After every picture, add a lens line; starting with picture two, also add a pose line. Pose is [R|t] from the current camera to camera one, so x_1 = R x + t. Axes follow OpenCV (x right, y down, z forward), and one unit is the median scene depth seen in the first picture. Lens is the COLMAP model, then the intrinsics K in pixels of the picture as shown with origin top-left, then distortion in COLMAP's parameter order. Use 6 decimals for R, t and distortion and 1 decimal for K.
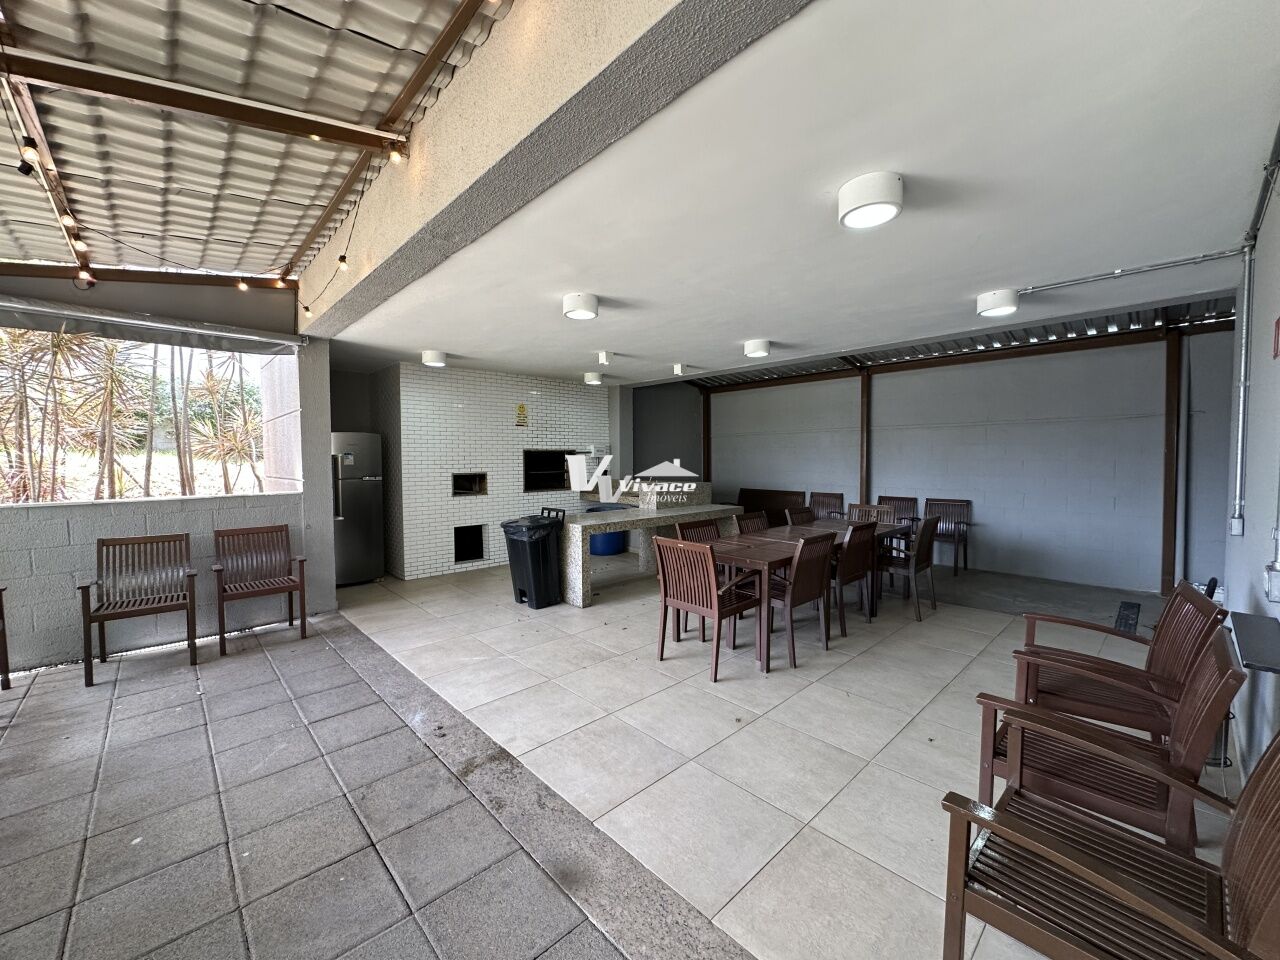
lens RADIAL K [[510.3, 0, 632.5], [0, 510.3, 479.5], [0, 0, 1]] dist [0.014341, 0.000444]
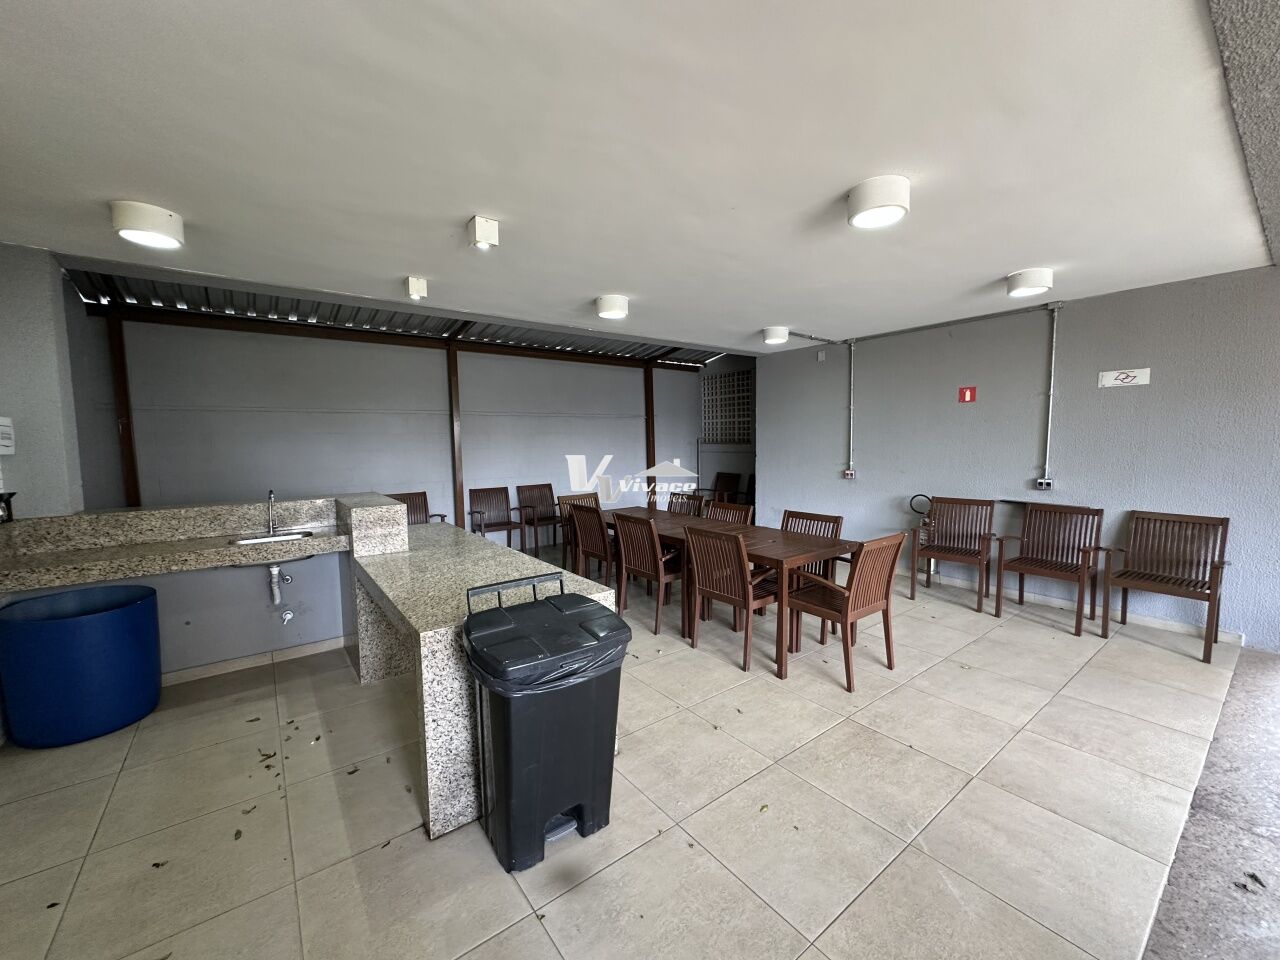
lens RADIAL K [[510.3, 0, 635.4], [0, 510.3, 479.9], [0, 0, 1]] dist [0.014341, 0.000444]
pose [[0.079522, -0.086165, 0.993102, -0.900405], [0.039253, 0.995755, 0.083252, -0.096050], [-0.996060, 0.032362, 0.082567, 1.446588]]
